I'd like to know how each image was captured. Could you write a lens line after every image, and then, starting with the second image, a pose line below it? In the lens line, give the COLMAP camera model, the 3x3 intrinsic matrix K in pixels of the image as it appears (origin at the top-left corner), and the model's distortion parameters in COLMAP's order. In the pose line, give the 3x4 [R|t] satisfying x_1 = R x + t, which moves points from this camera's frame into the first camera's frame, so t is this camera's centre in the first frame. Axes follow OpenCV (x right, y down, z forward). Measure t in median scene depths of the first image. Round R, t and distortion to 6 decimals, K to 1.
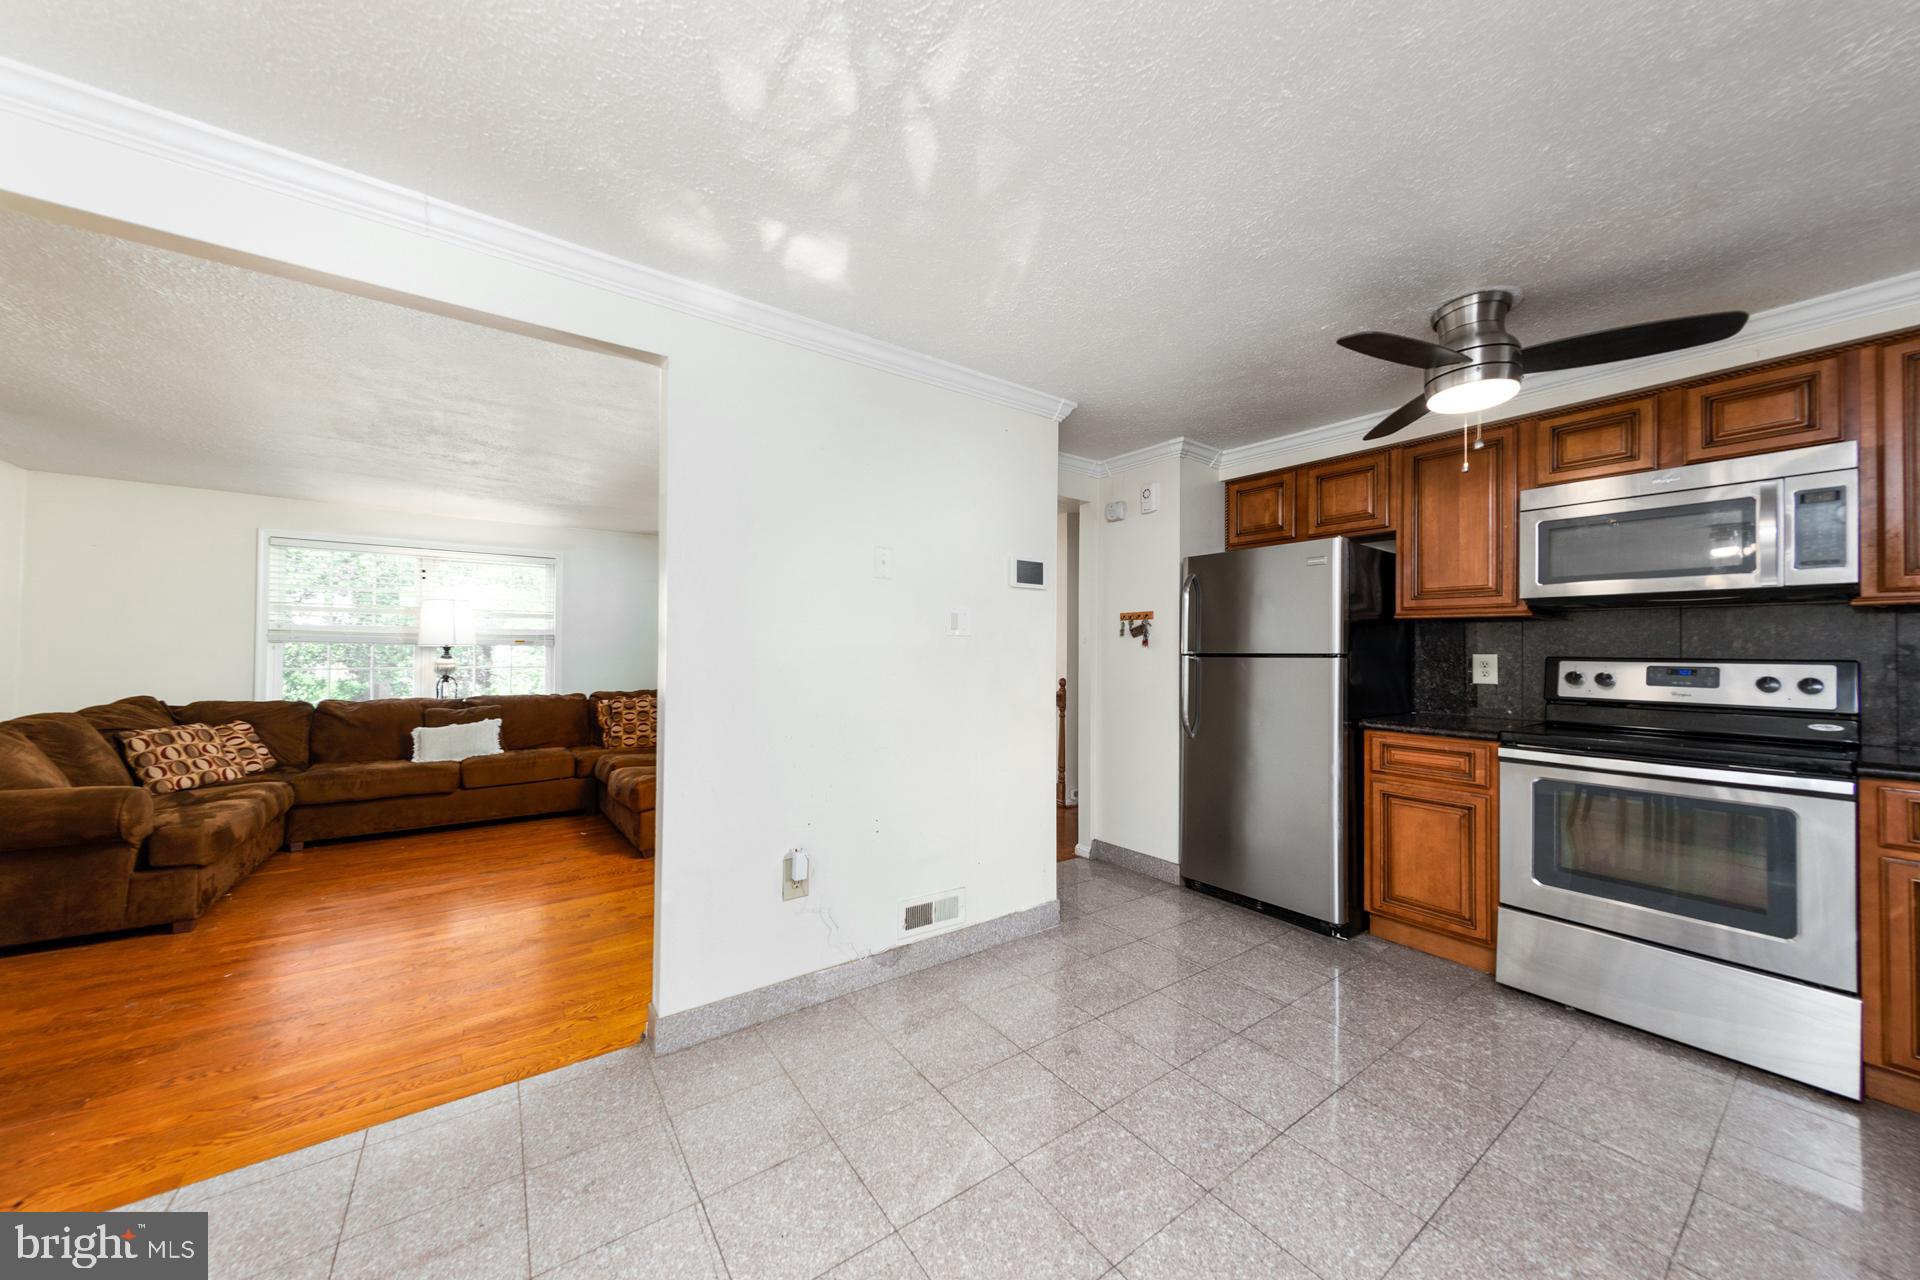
lens RADIAL K [[652.0, 0, 958.0], [0, 652.0, 637.8], [0, 0, 1]] dist [0.000401, -0.000175]
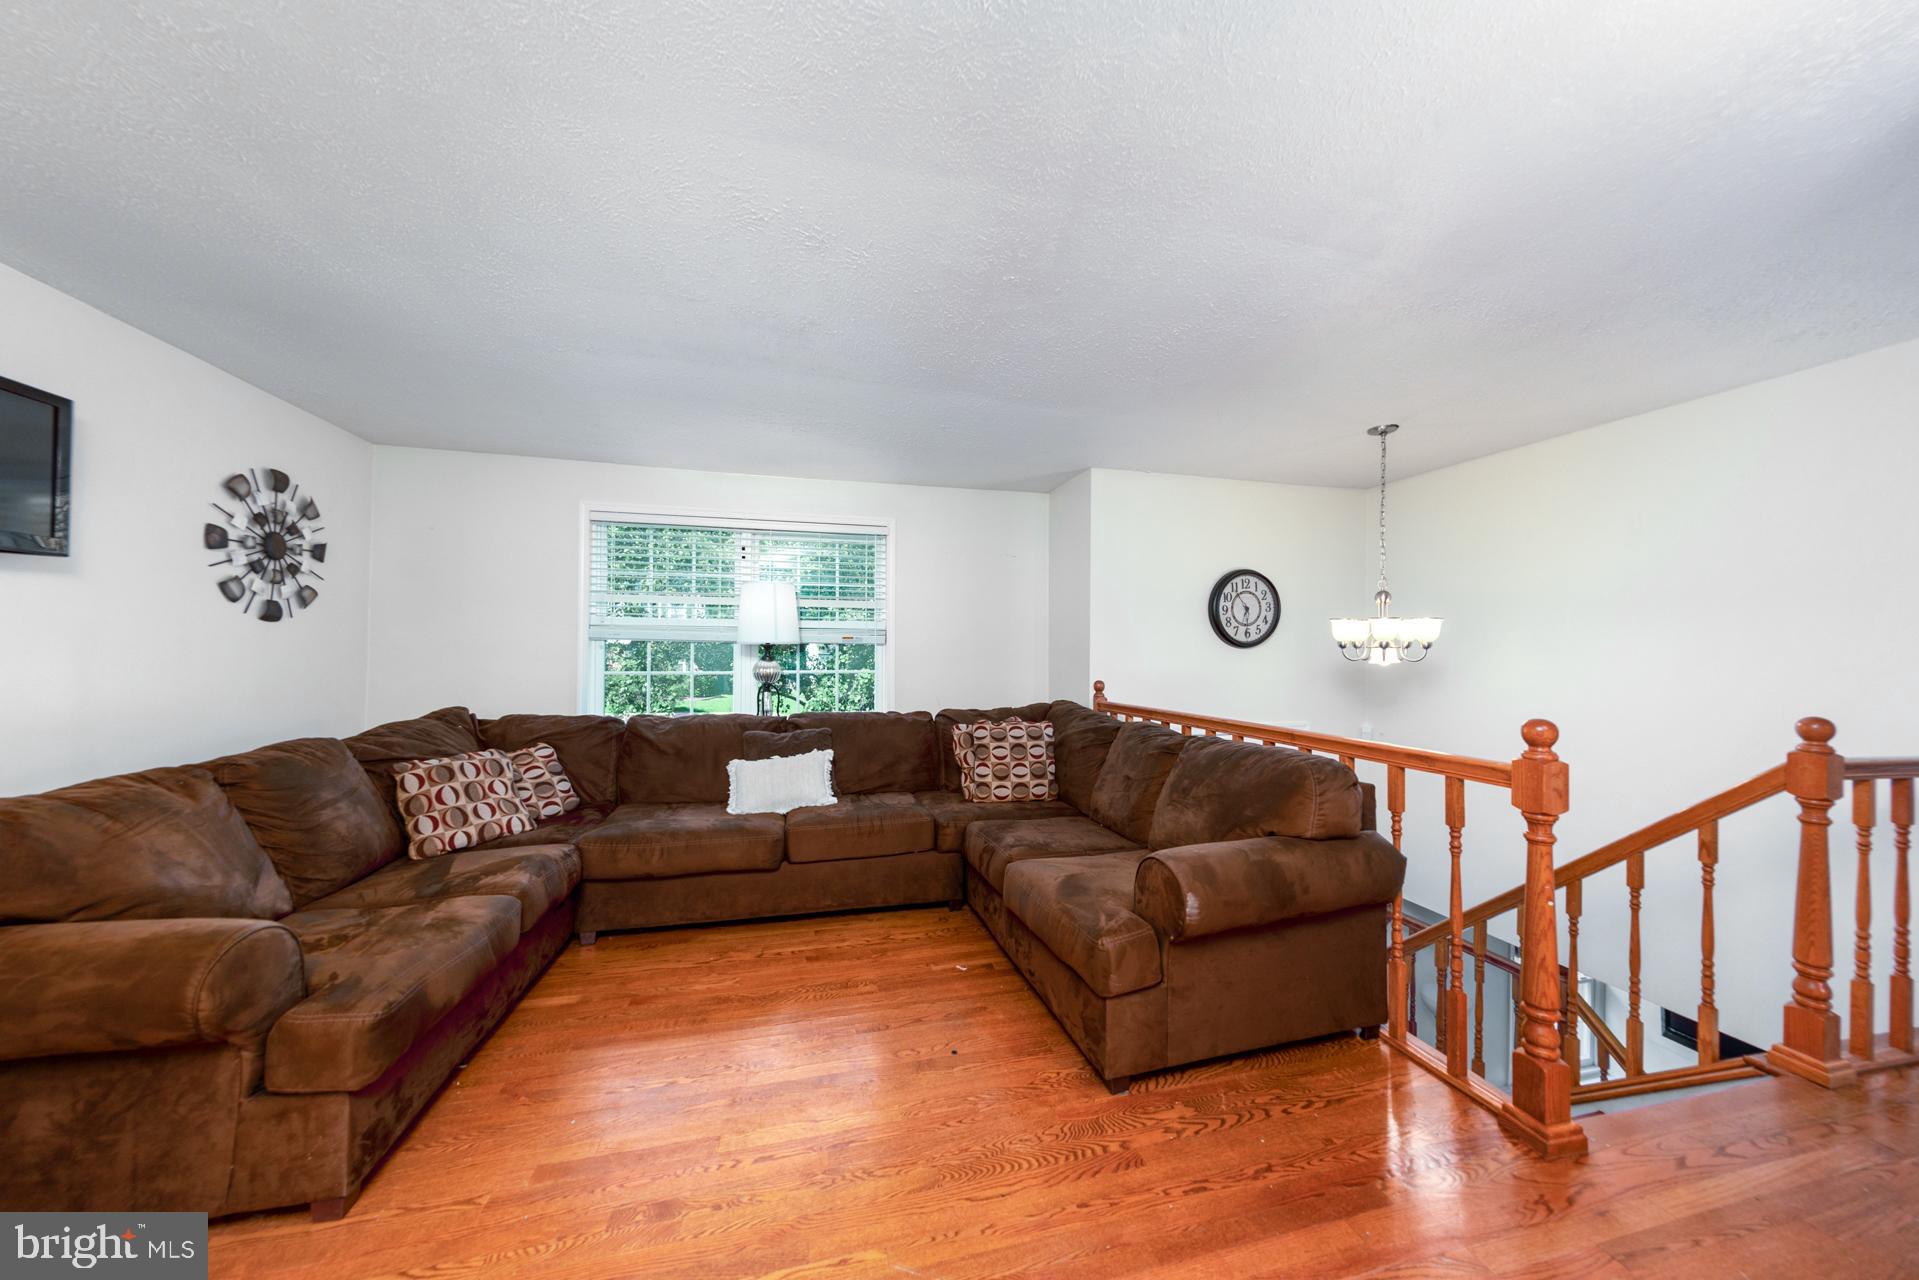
lens RADIAL K [[651.7, 0, 957.5], [0, 651.7, 637.8], [0, 0, 1]] dist [0.000401, -0.000175]
pose [[0.925855, -0.006714, -0.377819, -0.392306], [0.007467, 0.999972, 0.000528, 0.008865], [0.377805, -0.003310, 0.925879, 0.510370]]
